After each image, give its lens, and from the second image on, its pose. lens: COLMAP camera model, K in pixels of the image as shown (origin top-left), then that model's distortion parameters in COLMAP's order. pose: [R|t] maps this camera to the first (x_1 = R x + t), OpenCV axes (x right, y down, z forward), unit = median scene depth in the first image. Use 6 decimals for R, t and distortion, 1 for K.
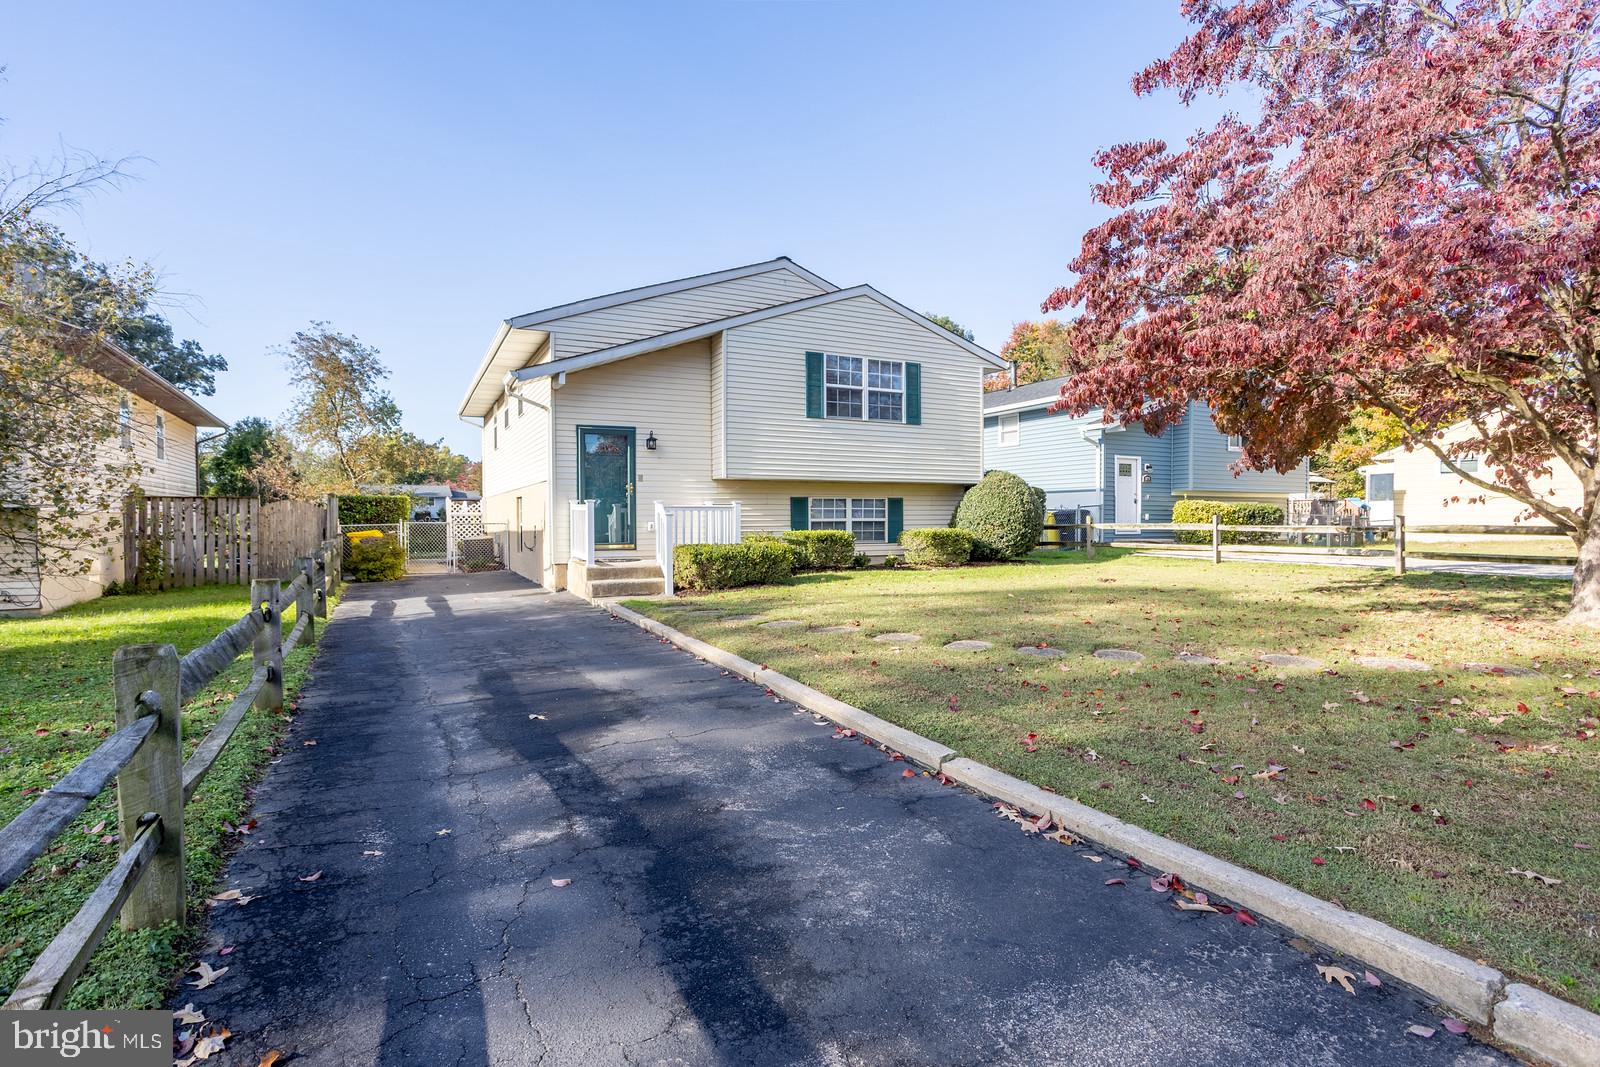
lens RADIAL K [[794.1, 0, 800.0], [0, 794.1, 533.5], [0, 0, 1]] dist [-0.037147, 0.024542]
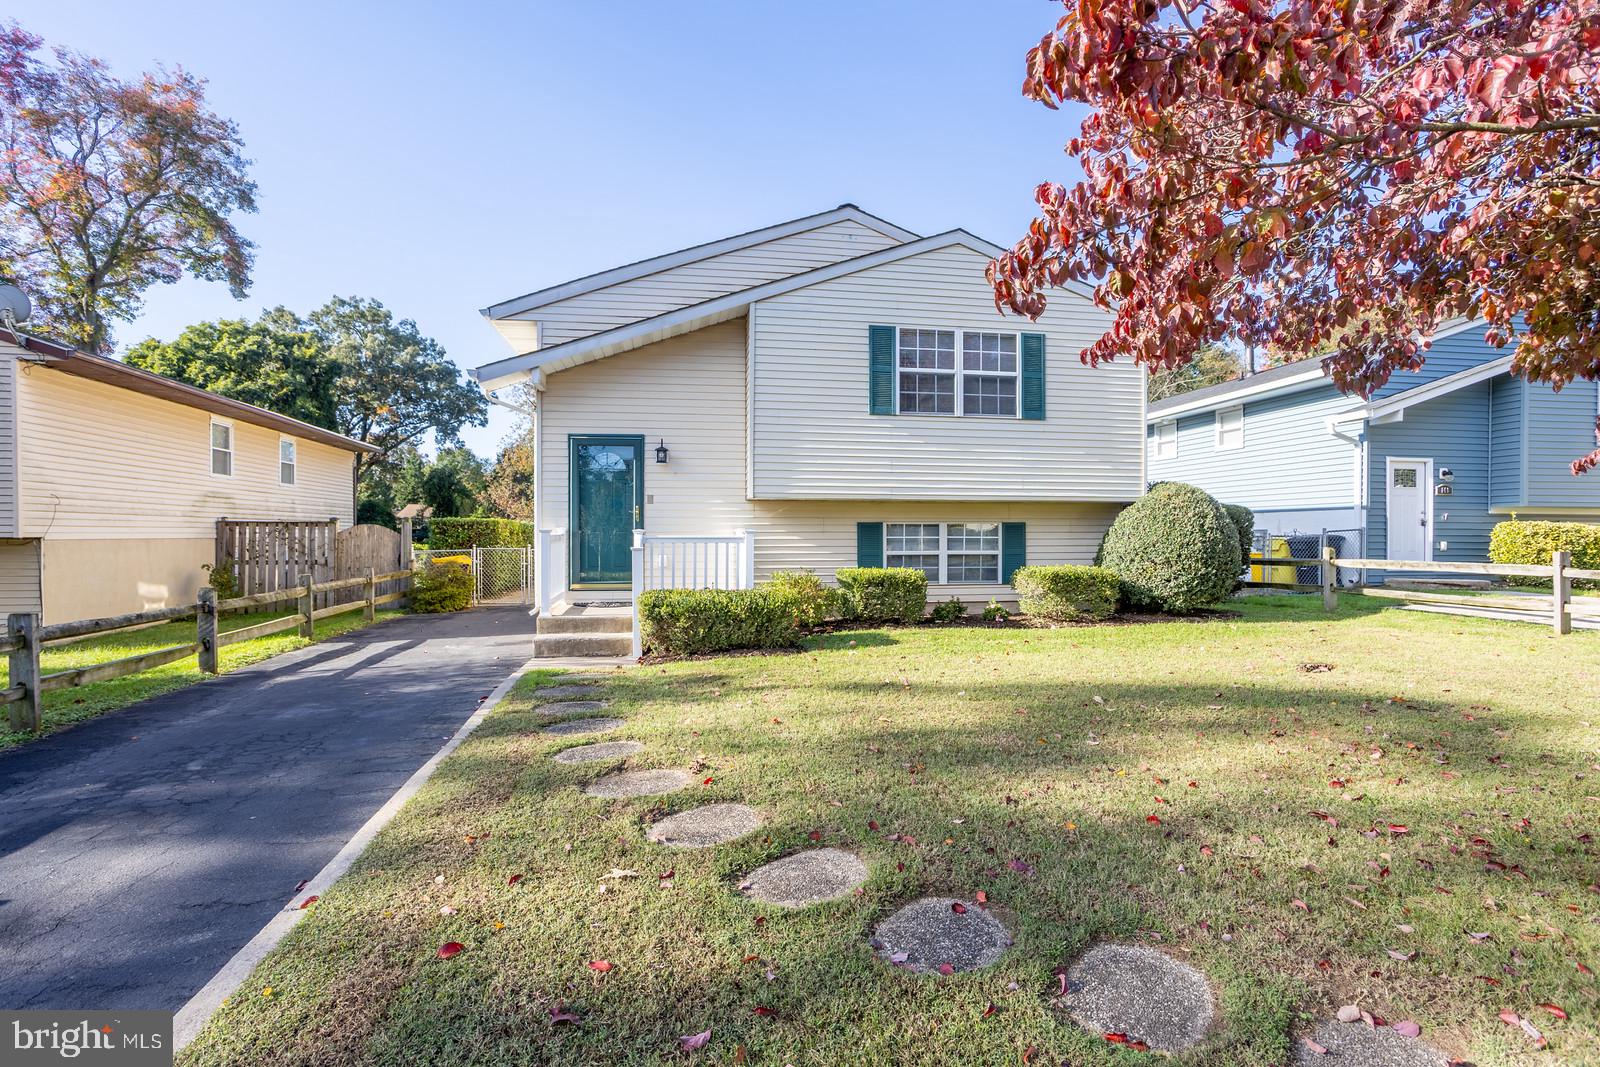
lens RADIAL K [[794.1, 0, 800.0], [0, 794.1, 533.5], [0, 0, 1]] dist [-0.037147, 0.024542]
pose [[0.954078, 0.002772, -0.299546, 0.157880], [-0.008776, 0.999787, -0.018701, -0.020253], [0.299431, 0.020471, 0.953898, 0.263818]]
